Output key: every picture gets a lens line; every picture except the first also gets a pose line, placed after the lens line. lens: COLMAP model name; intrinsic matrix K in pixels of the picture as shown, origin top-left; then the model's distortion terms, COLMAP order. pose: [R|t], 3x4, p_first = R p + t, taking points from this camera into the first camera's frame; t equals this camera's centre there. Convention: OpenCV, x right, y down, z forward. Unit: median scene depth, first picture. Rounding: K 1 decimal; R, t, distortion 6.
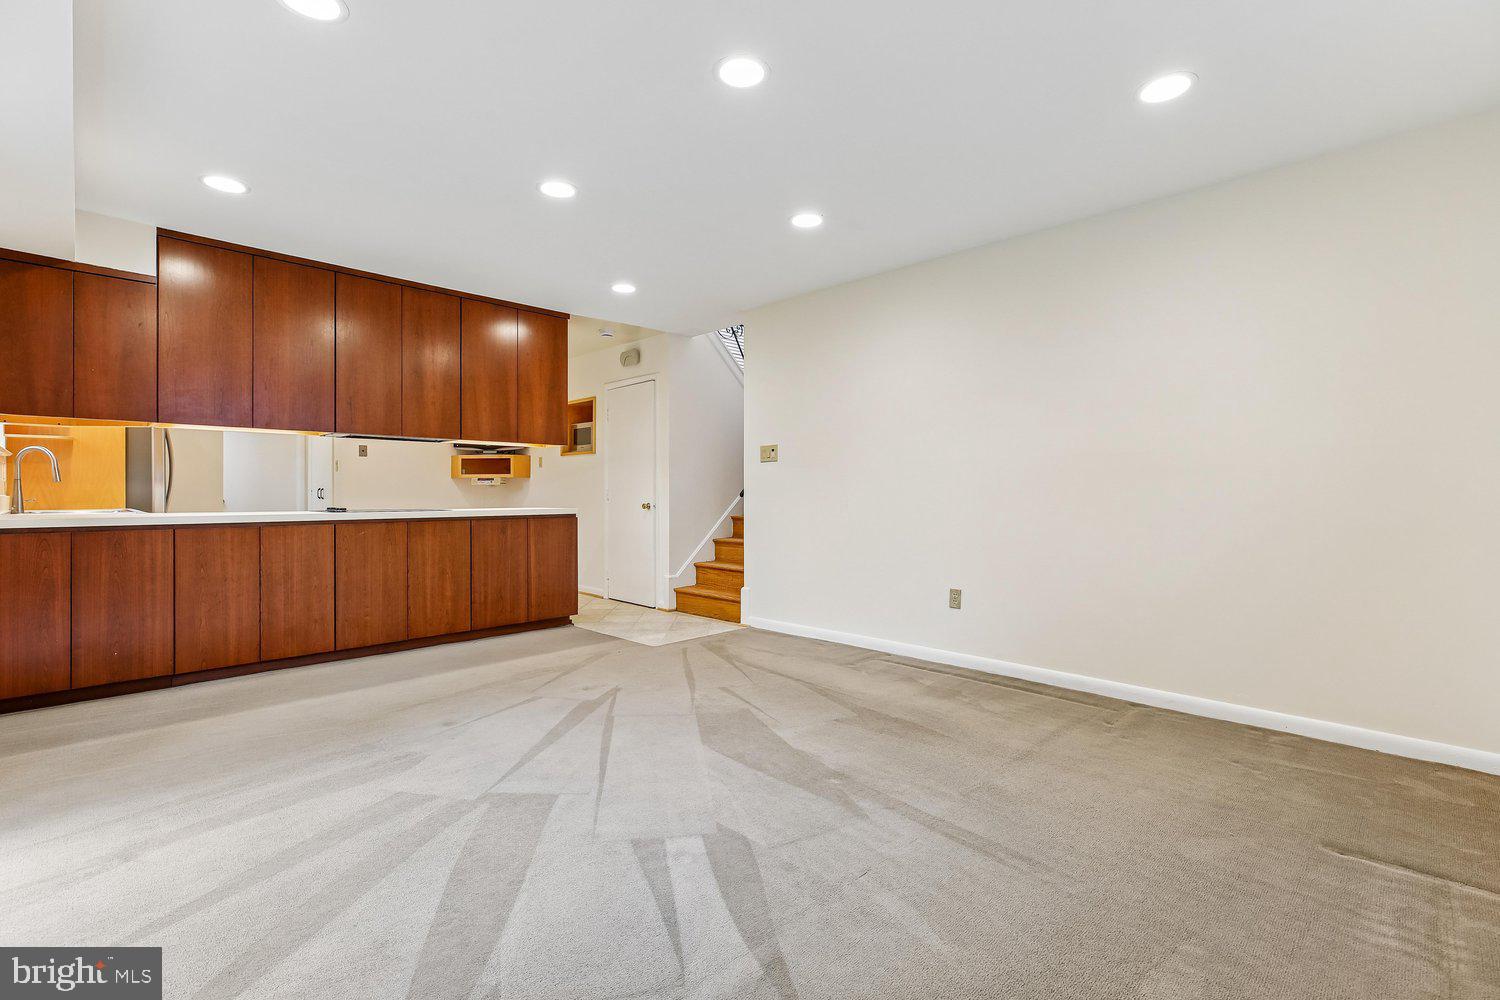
lens RADIAL K [[671.7, 0, 752.1], [0, 671.7, 494.9], [0, 0, 1]] dist [-0.004383, -0.000212]
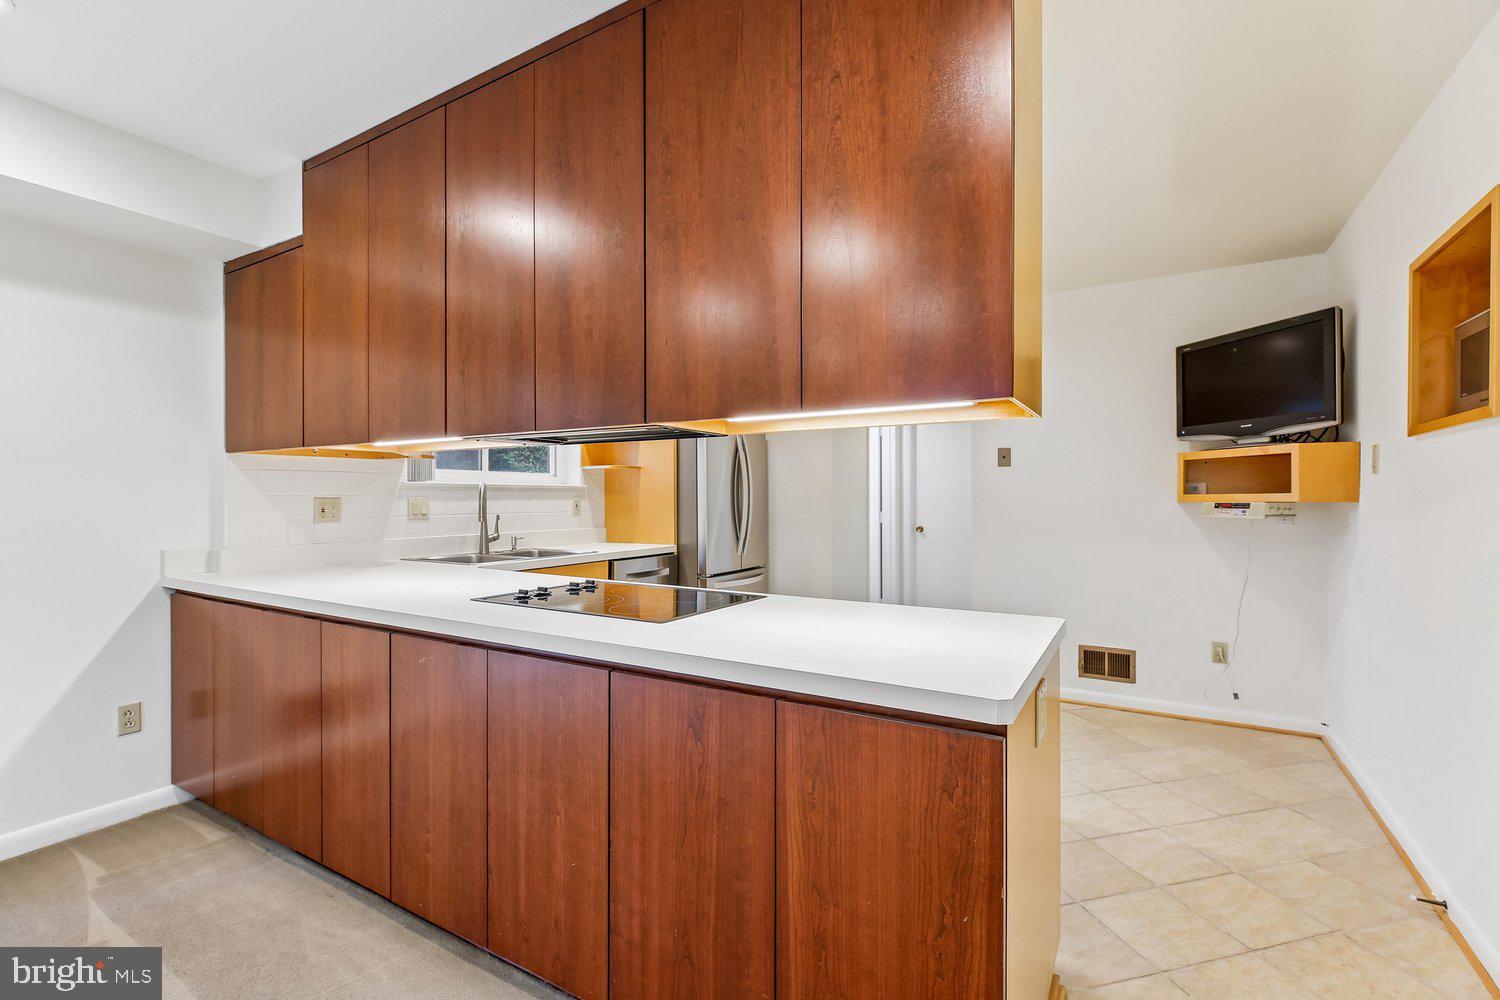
lens RADIAL K [[671.7, 0, 750.8], [0, 671.7, 498.3], [0, 0, 1]] dist [-0.004383, -0.000212]
pose [[0.236562, -0.000231, -0.971616, -0.087999], [-0.002306, 0.999997, -0.000799, -0.042503], [0.971614, 0.002430, 0.236560, 0.951166]]
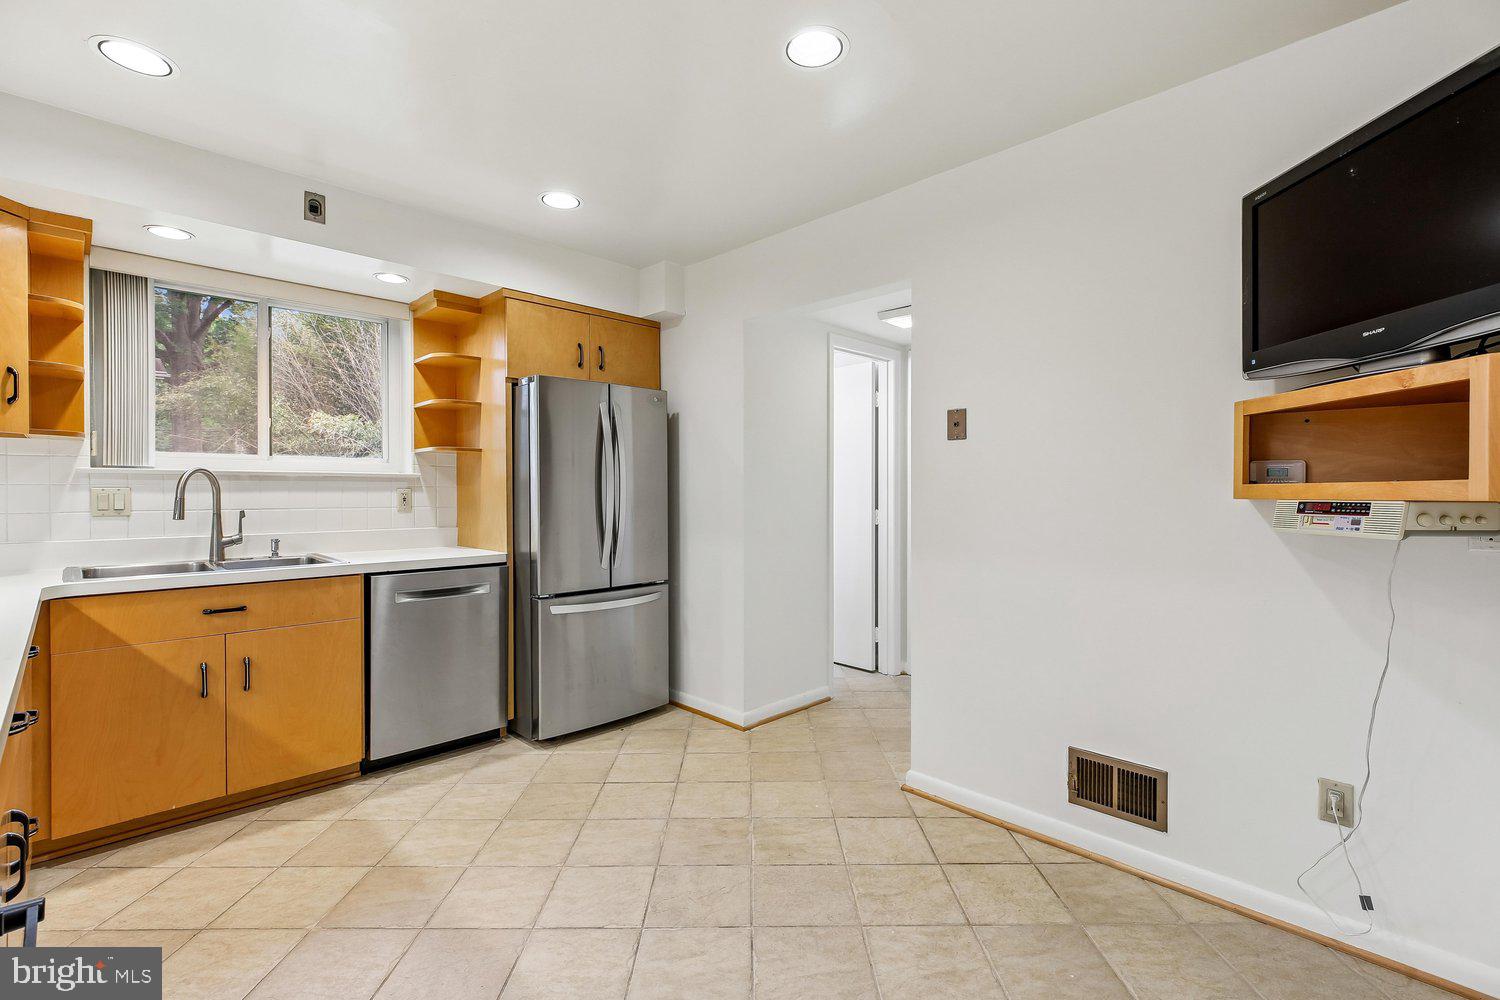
lens RADIAL K [[671.7, 0, 749.5], [0, 671.7, 493.7], [0, 0, 1]] dist [-0.004383, -0.000212]
pose [[-0.006165, 0.003856, -0.999974, -0.320304], [-0.004972, 0.999980, 0.003886, -0.043247], [0.999969, 0.004996, -0.006146, 1.315521]]
